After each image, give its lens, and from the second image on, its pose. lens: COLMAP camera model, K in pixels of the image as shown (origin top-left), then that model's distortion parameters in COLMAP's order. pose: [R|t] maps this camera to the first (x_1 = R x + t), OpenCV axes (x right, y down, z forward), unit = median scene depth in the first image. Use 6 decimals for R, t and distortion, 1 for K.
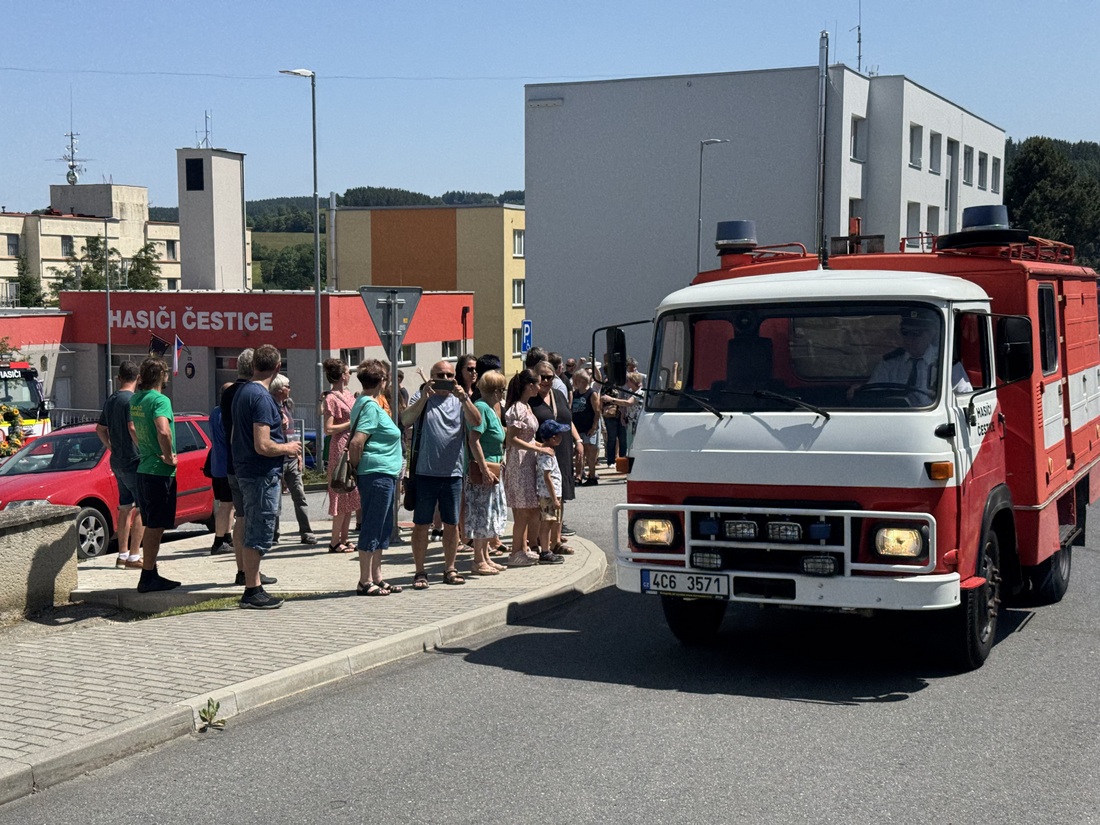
lens RADIAL K [[1536.9, 0, 550.0], [0, 1536.9, 412.5], [0, 0, 1]] dist [0.021074, 0.059756]
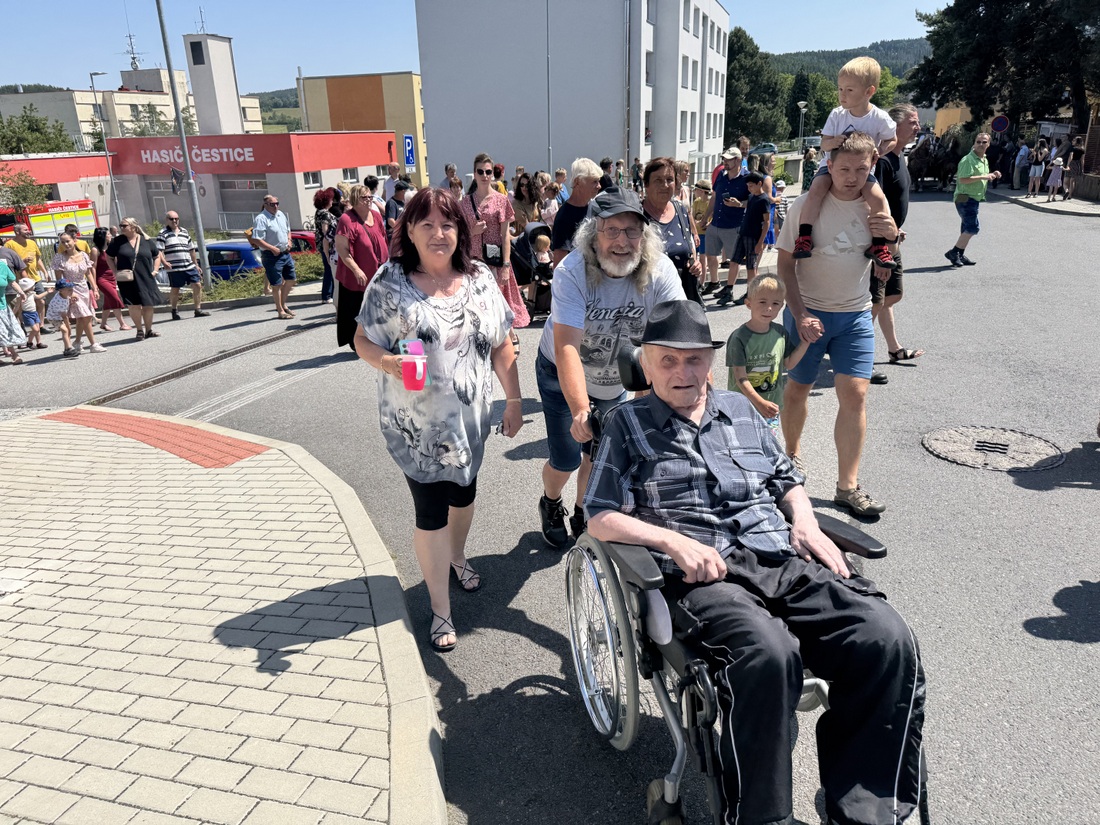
lens RADIAL K [[784.9, 0, 550.0], [0, 784.9, 412.5], [0, 0, 1]] dist [-0.045550, 0.049523]
pose [[0.992750, -0.063742, 0.101901, 0.008570], [0.035348, 0.965138, 0.259343, -0.003776], [-0.114879, -0.253861, 0.960394, 0.183621]]
